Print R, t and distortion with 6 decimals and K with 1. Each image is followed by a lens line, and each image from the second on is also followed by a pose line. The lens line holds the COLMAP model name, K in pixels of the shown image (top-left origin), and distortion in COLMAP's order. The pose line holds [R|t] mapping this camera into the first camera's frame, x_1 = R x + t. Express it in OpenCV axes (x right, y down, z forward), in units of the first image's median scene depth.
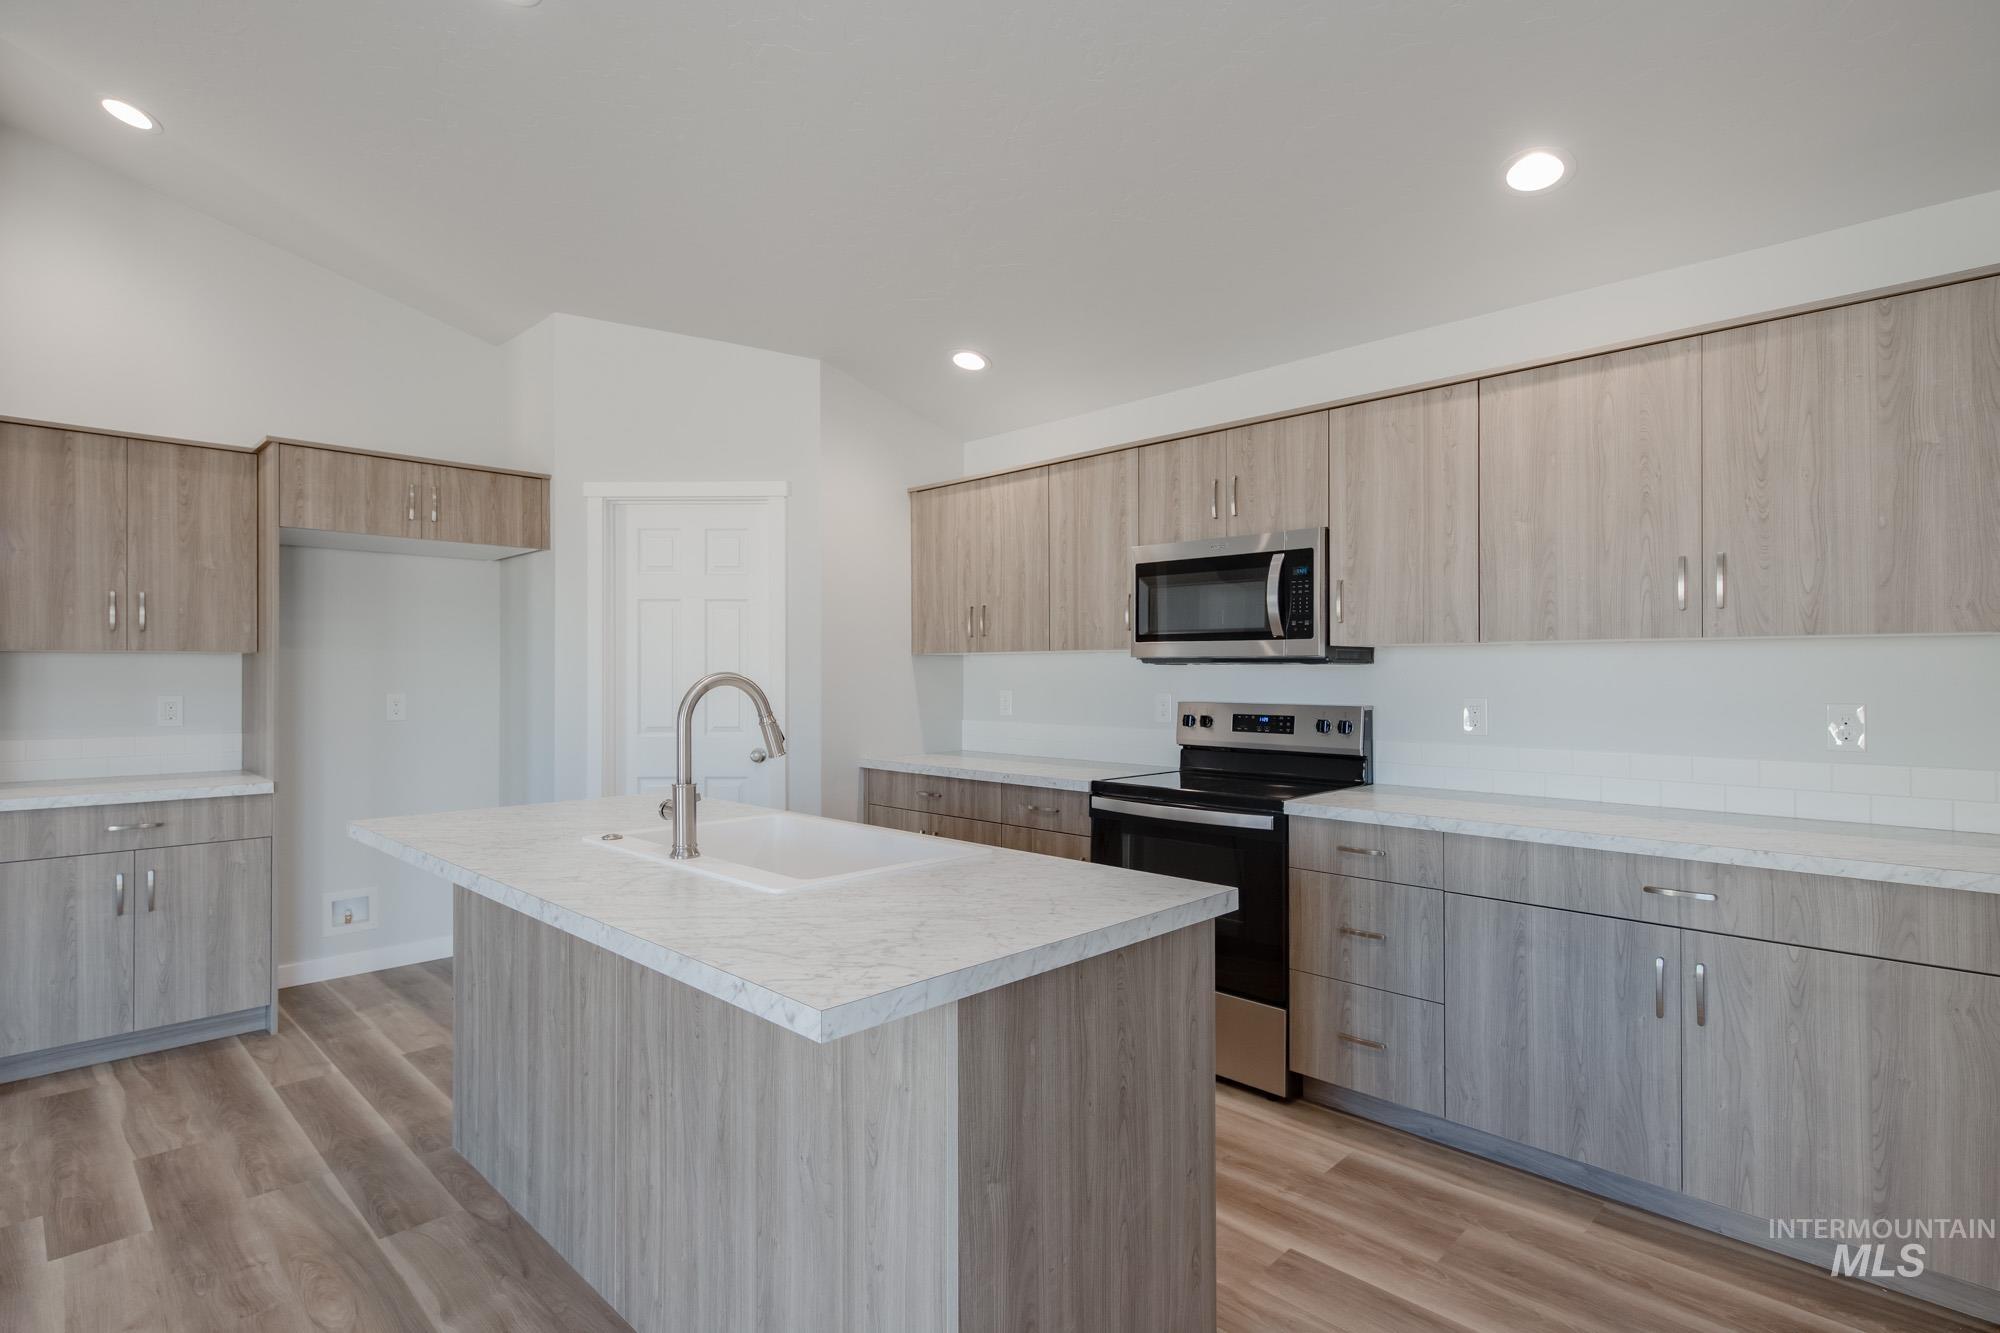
lens RADIAL K [[1002.1, 0, 982.5], [0, 1002.1, 672.0], [0, 0, 1]] dist [0.014593, -0.001222]
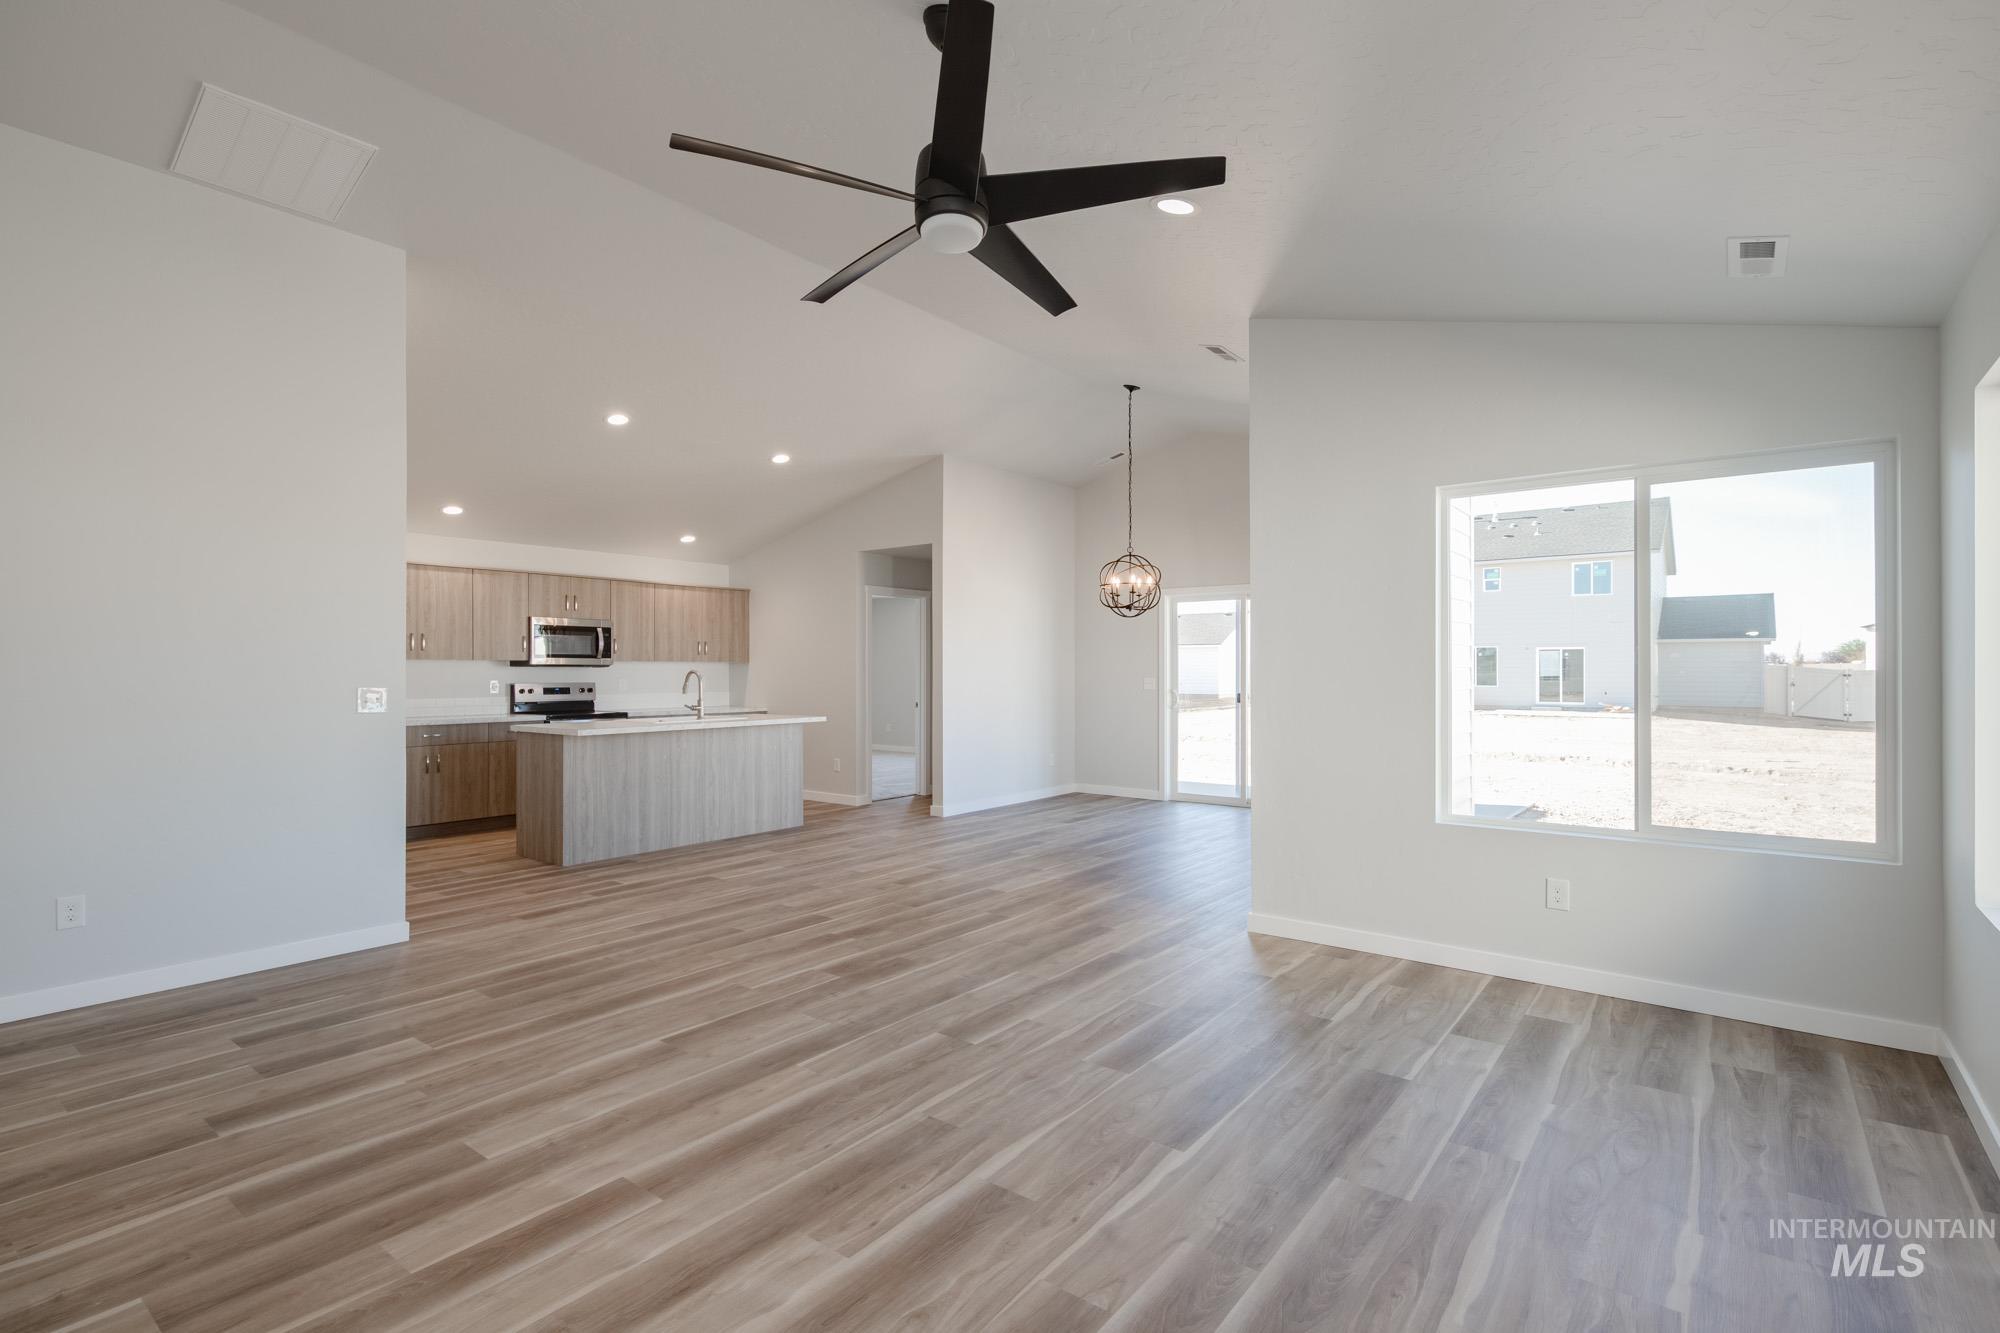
lens RADIAL K [[947.4, 0, 987.8], [0, 947.4, 666.4], [0, 0, 1]] dist [0.011603, -0.004339]
pose [[-0.113792, 0.004617, 0.993494, -2.288428], [0.002285, 0.999988, -0.004385, 0.003497], [-0.993502, 0.001771, -0.113801, 0.201325]]
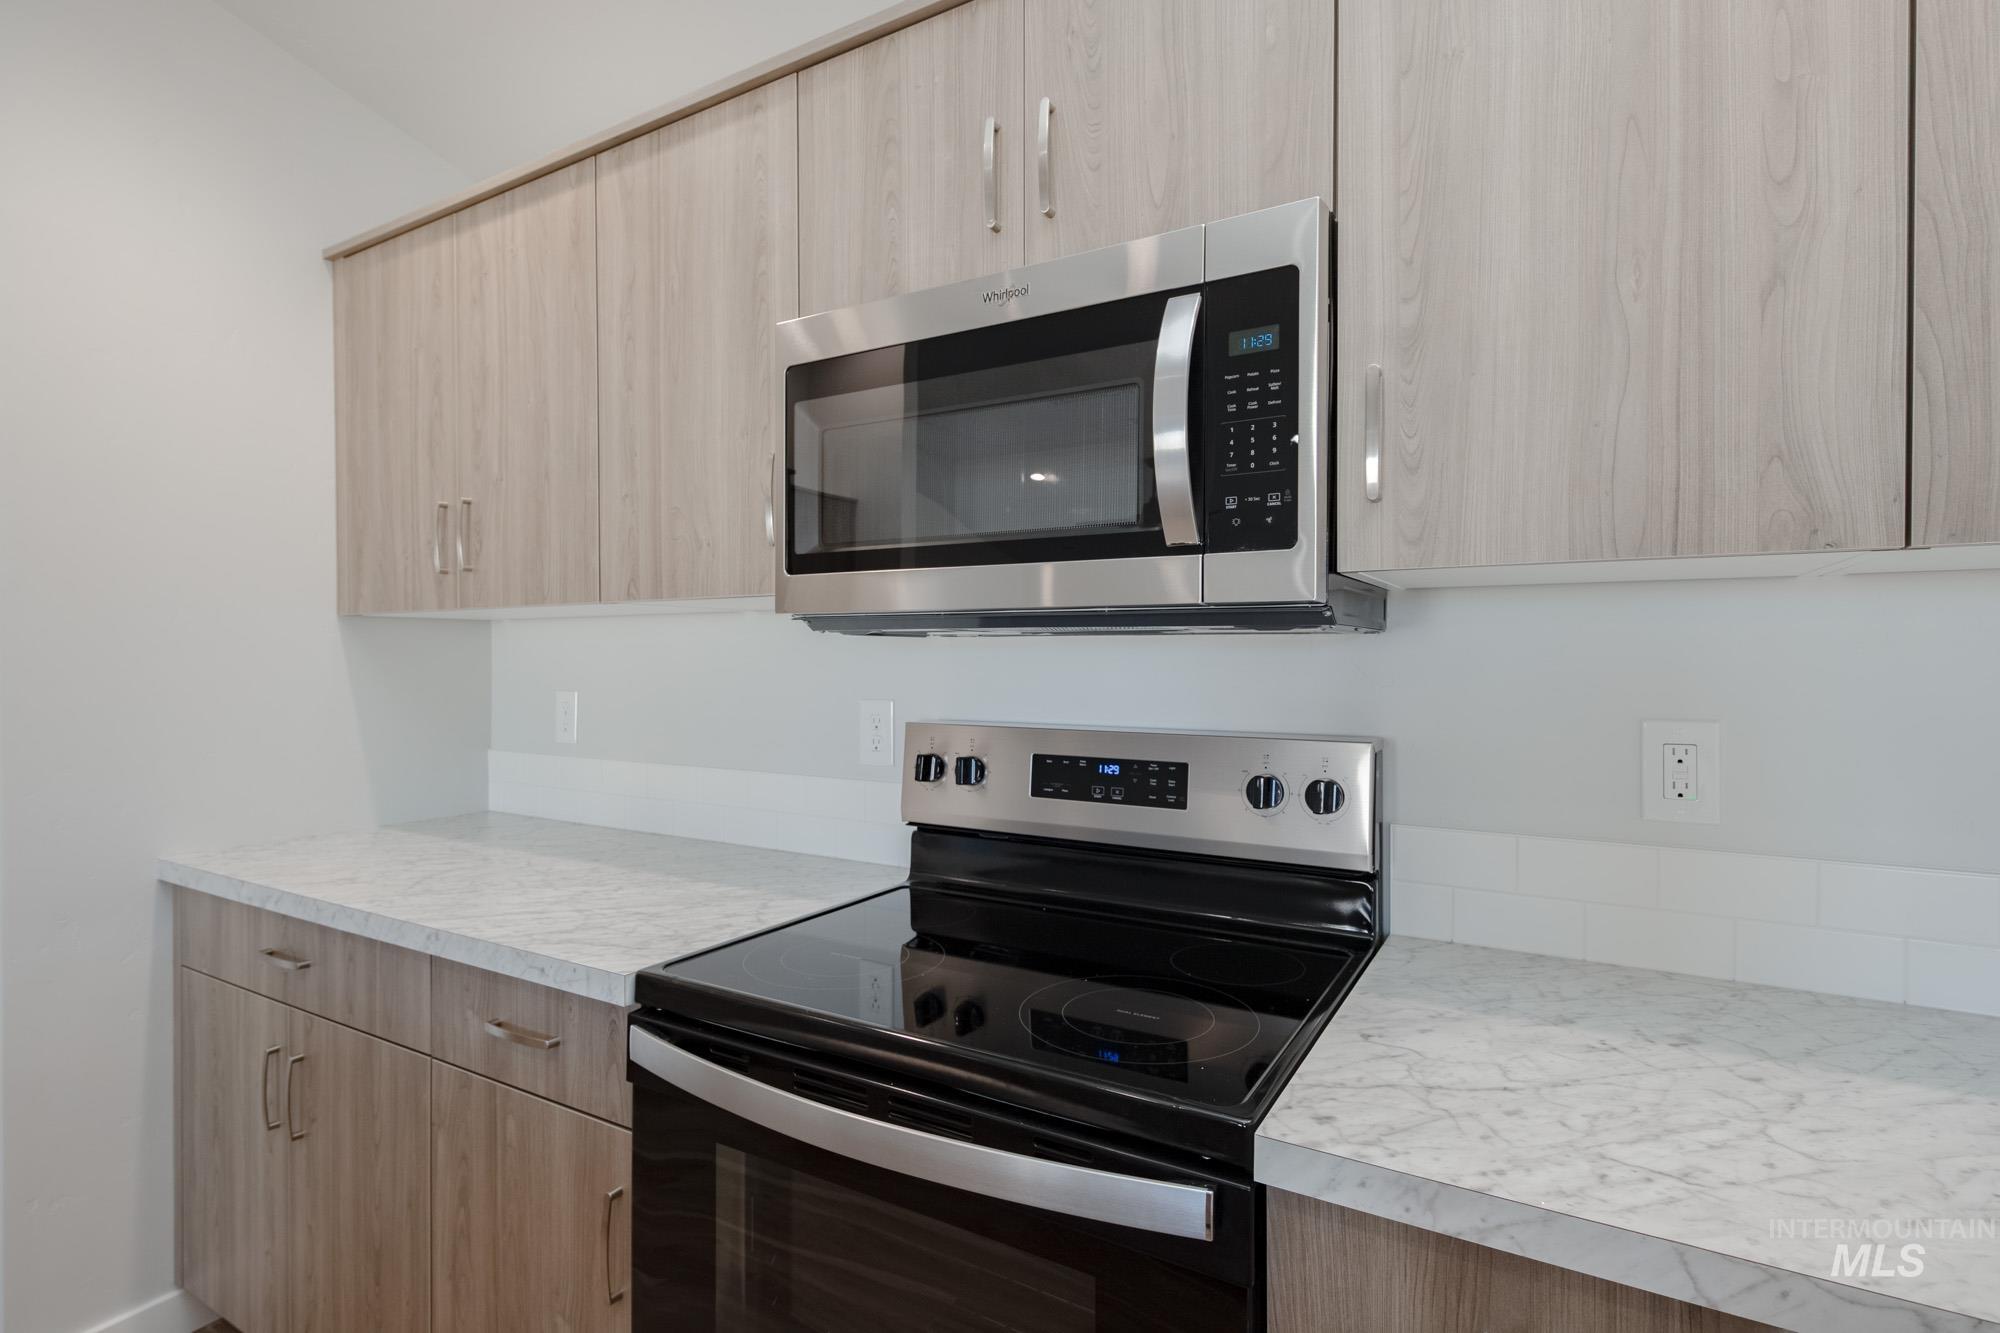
lens RADIAL K [[1002.1, 0, 997.8], [0, 1002.1, 660.1], [0, 0, 1]] dist [0.014593, -0.001222]
pose [[0.967168, -0.003645, 0.254111, 0.138628], [0.002076, 0.999977, 0.006442, 0.000298], [-0.254129, -0.005703, 0.967154, 0.639980]]
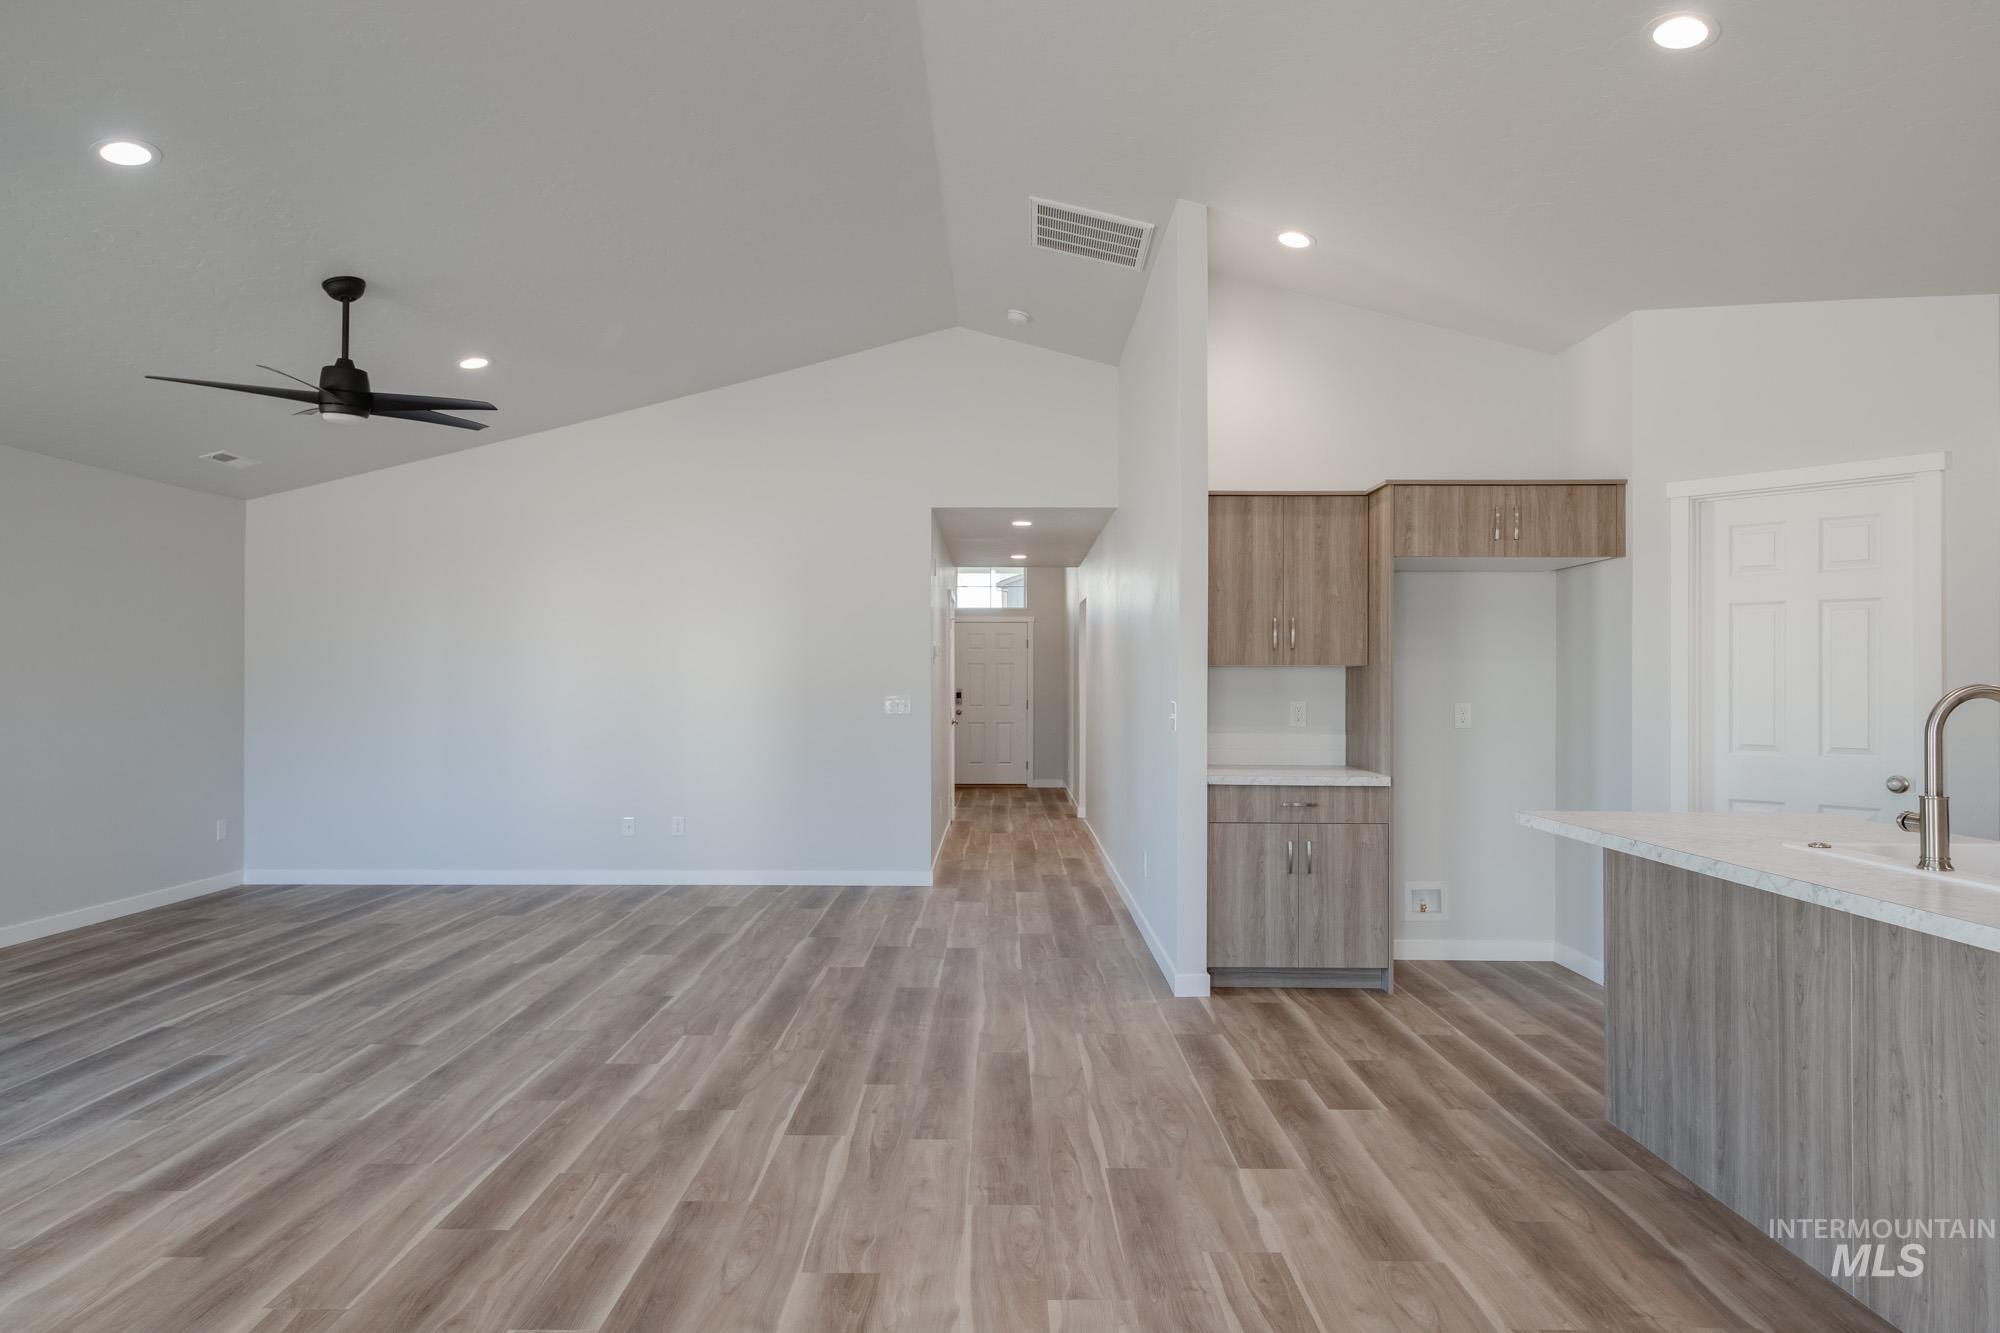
lens RADIAL K [[1165.9, 0, 993.5], [0, 1165.9, 678.1], [0, 0, 1]] dist [0.020889, -0.005007]
pose [[0.706098, -0.000056, -0.708114, -0.074757], [-0.002661, 0.999993, -0.002733, 0.000212], [0.708109, 0.003814, 0.706093, -0.286083]]
